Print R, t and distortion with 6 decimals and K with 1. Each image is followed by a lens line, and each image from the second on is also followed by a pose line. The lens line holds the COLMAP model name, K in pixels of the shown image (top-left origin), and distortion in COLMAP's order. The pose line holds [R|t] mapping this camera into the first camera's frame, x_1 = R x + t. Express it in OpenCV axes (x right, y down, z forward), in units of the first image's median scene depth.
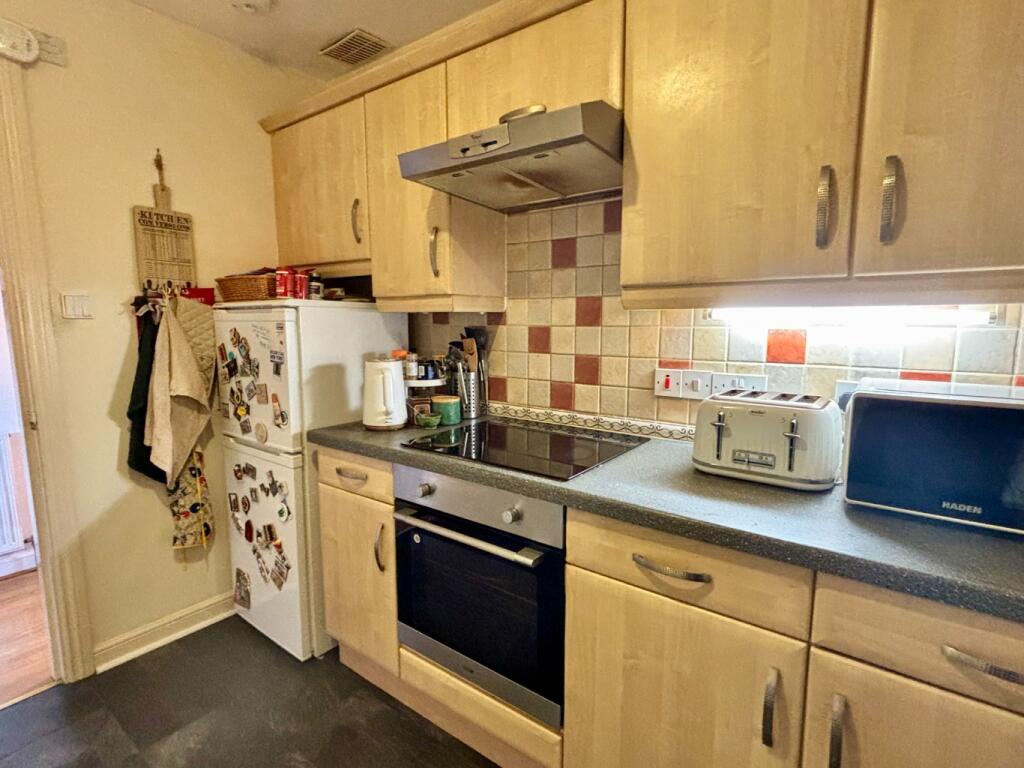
lens RADIAL K [[507.4, 0, 506.6], [0, 507.4, 387.2], [0, 0, 1]] dist [0.001969, -0.000968]
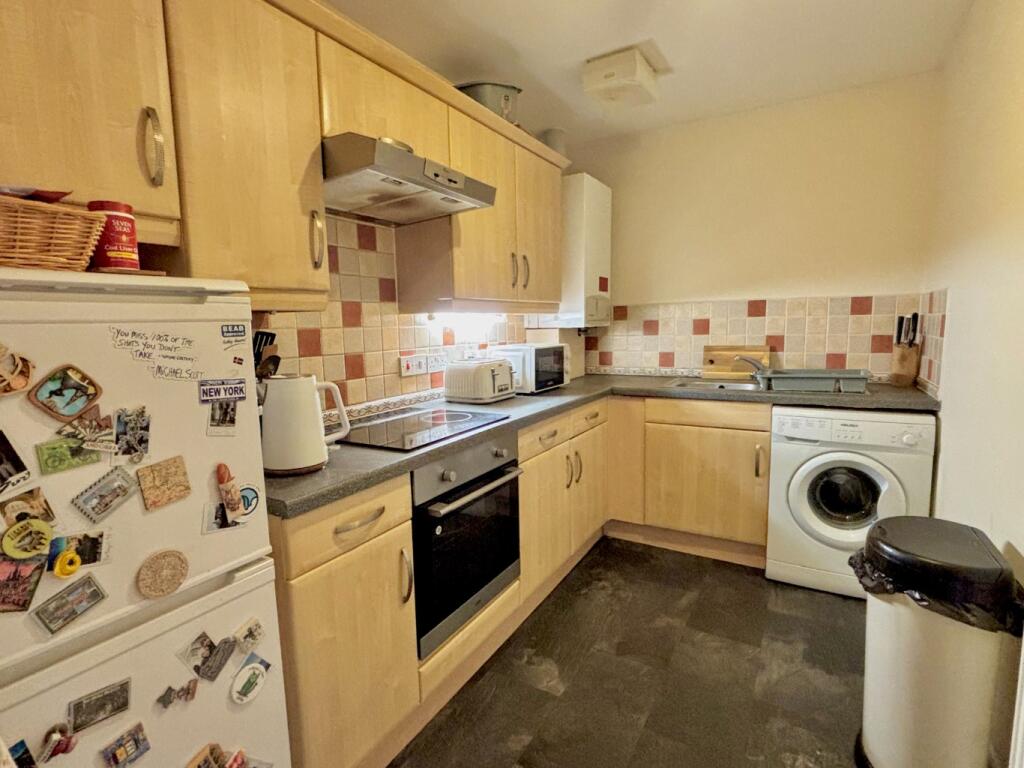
lens RADIAL K [[507.4, 0, 506.6], [0, 507.4, 387.2], [0, 0, 1]] dist [0.001969, -0.000968]
pose [[-0.102443, -0.119744, 0.987505, -1.087515], [0.156793, 0.978375, 0.134903, -0.095442], [-0.982304, 0.168654, -0.081453, 0.832813]]
